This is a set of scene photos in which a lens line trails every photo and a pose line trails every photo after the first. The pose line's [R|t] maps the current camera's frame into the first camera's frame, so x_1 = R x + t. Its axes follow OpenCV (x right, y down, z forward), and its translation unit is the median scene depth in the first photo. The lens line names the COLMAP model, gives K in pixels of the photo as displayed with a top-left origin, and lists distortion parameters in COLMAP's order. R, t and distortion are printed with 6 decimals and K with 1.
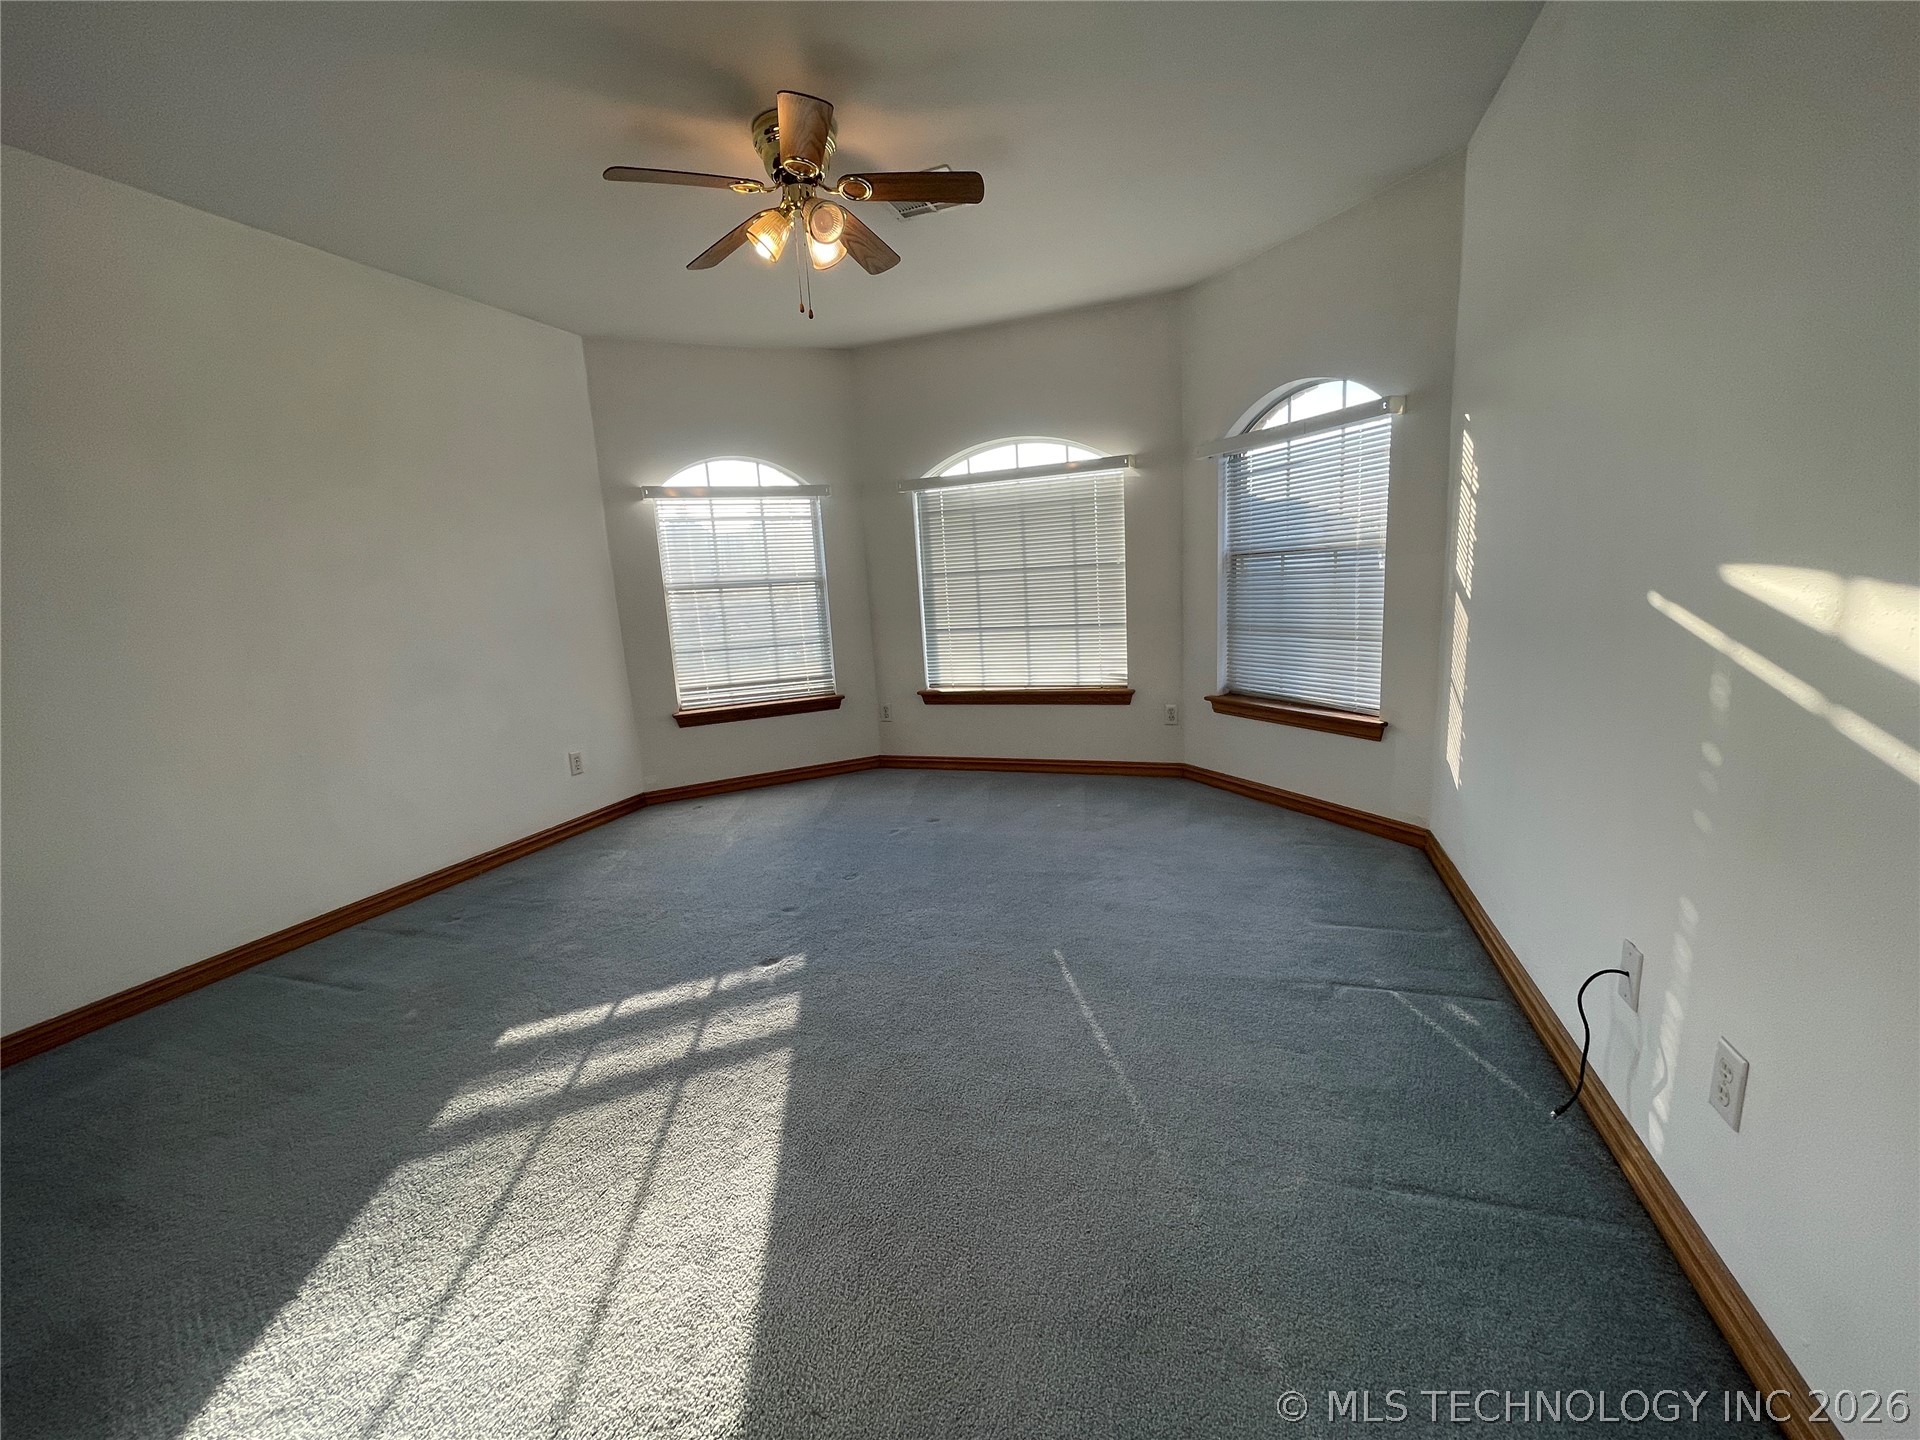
lens RADIAL K [[771.8, 0, 955.5], [0, 771.8, 727.9], [0, 0, 1]] dist [-0.003705, -0.000620]
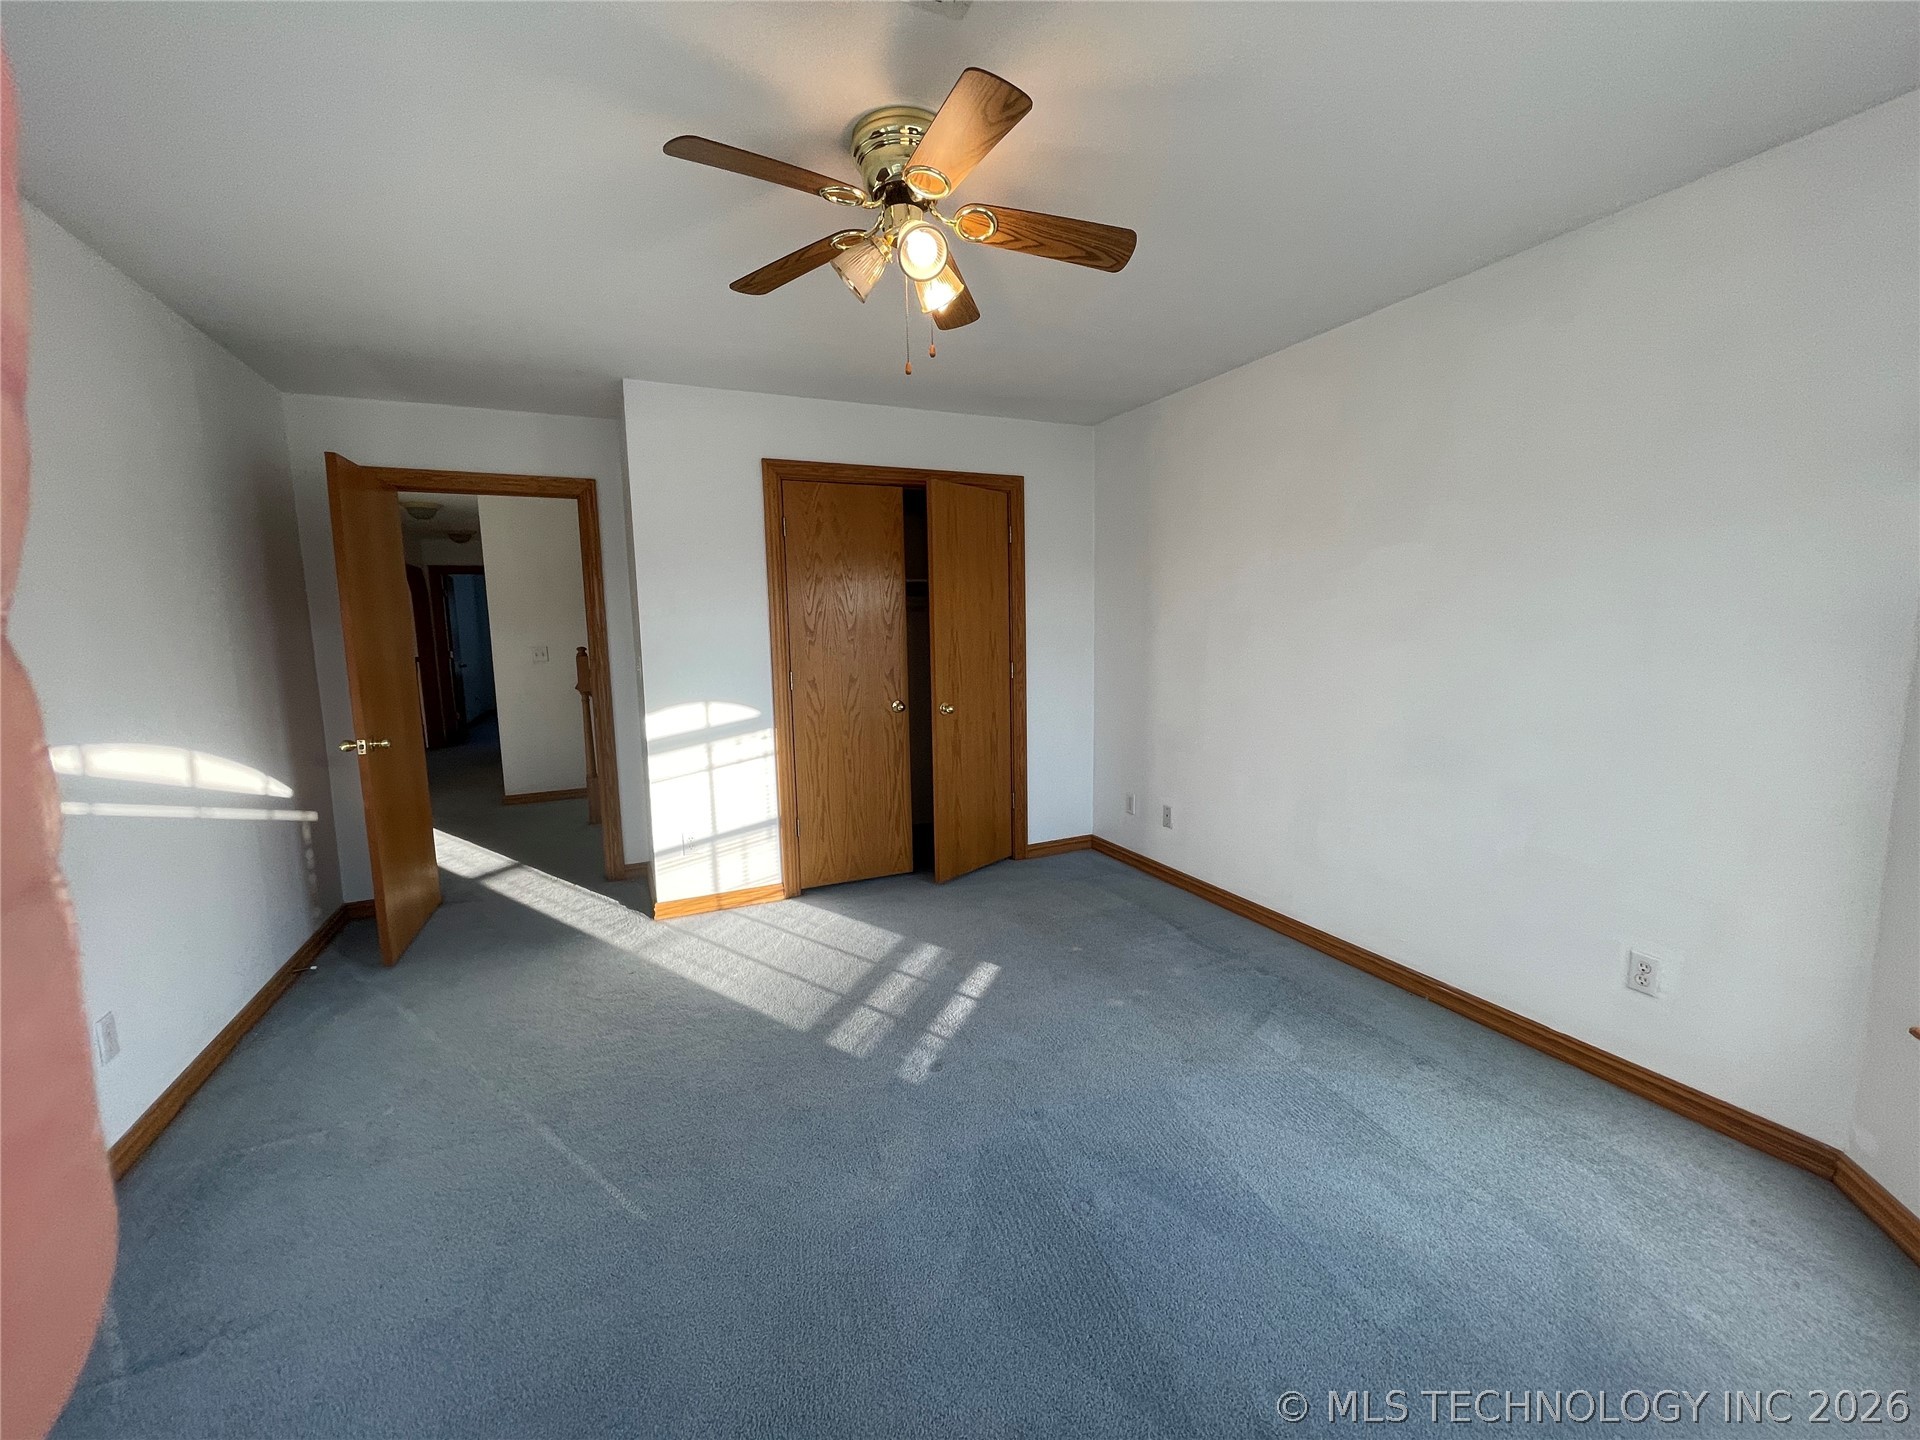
lens RADIAL K [[771.8, 0, 958.5], [0, 771.8, 718.6], [0, 0, 1]] dist [-0.003705, -0.000620]
pose [[-0.708489, 0.159609, -0.687436, 0.400777], [-0.074809, 0.951615, 0.298046, -0.483518], [0.701746, 0.262589, -0.662269, 1.805331]]
